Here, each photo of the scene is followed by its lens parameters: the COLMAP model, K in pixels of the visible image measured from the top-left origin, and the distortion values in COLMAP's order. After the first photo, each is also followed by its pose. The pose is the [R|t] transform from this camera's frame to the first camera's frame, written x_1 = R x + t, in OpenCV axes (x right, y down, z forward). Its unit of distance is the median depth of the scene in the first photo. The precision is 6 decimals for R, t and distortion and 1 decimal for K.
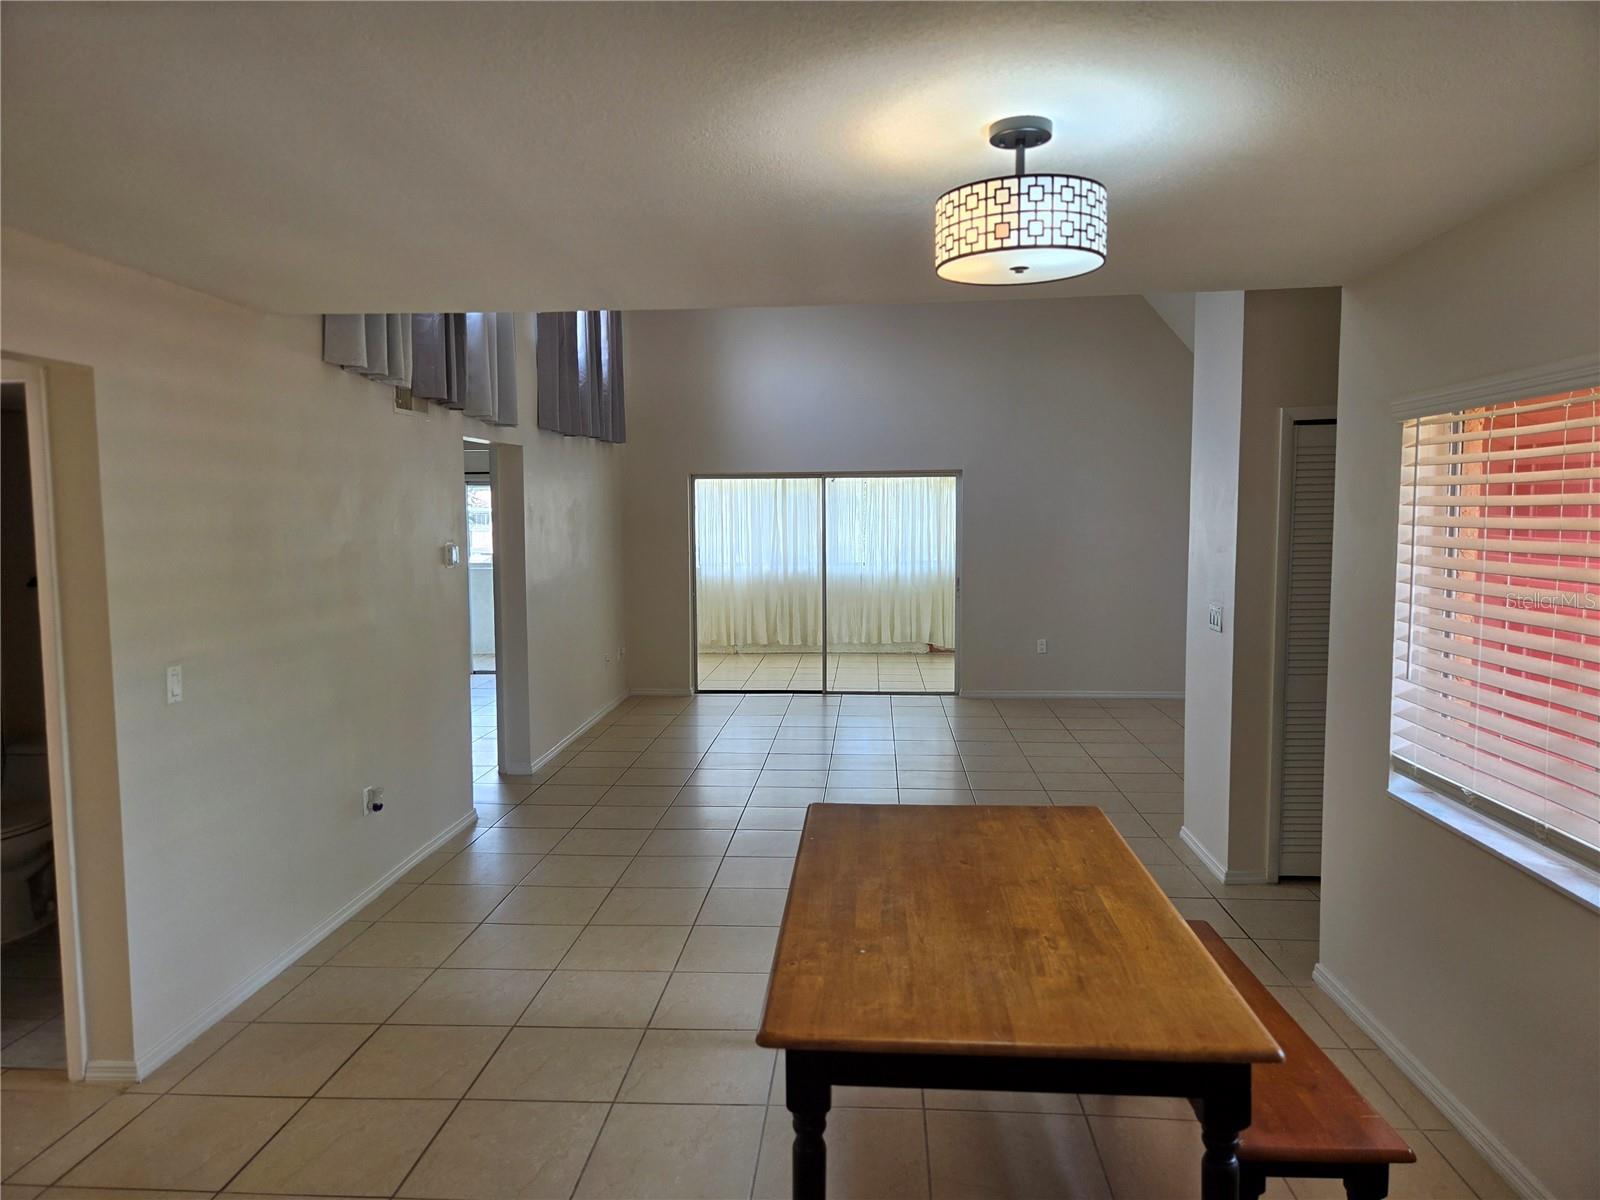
lens RADIAL K [[1066.5, 0, 808.1], [0, 1066.5, 597.6], [0, 0, 1]] dist [0.079508, -0.063508]
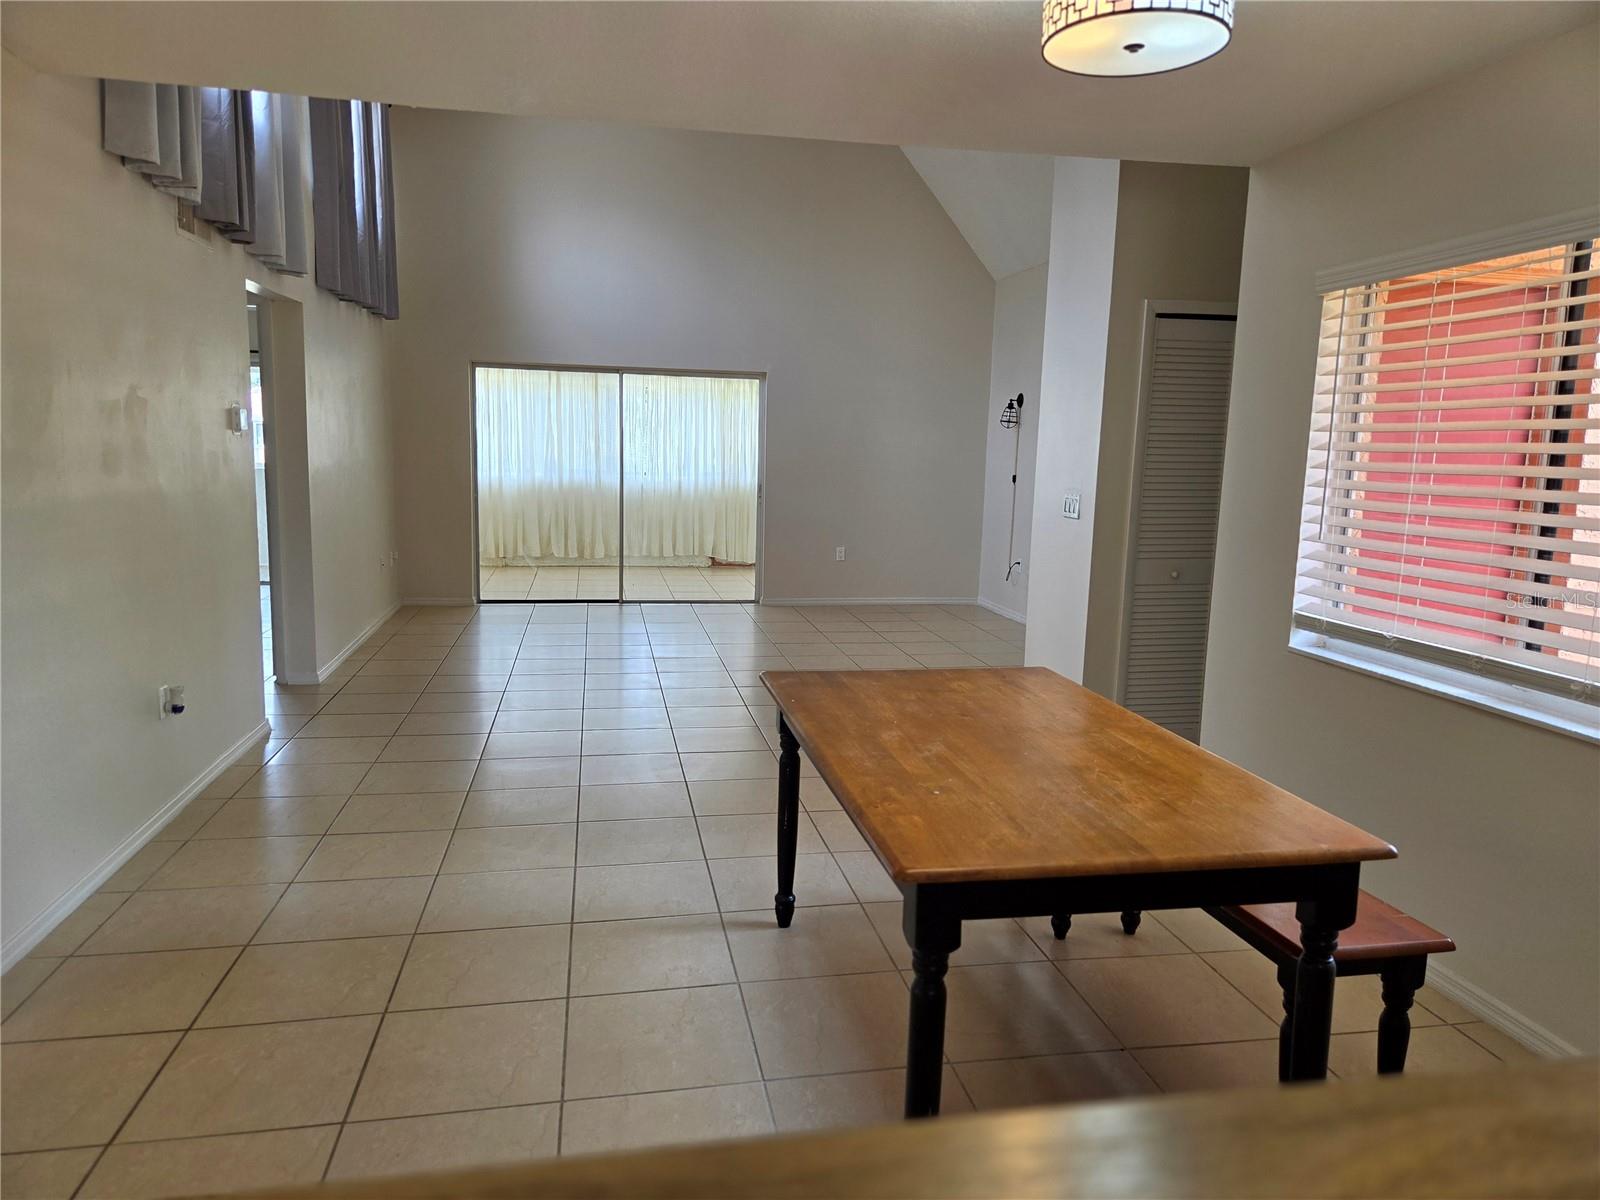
lens RADIAL K [[1066.5, 0, 808.1], [0, 1066.5, 597.6], [0, 0, 1]] dist [0.079508, -0.063508]
pose [[0.966259, -0.003680, 0.257547, -0.137933], [-0.012605, 0.998024, 0.061550, 0.048147], [-0.257264, -0.062720, 0.964304, 0.064962]]
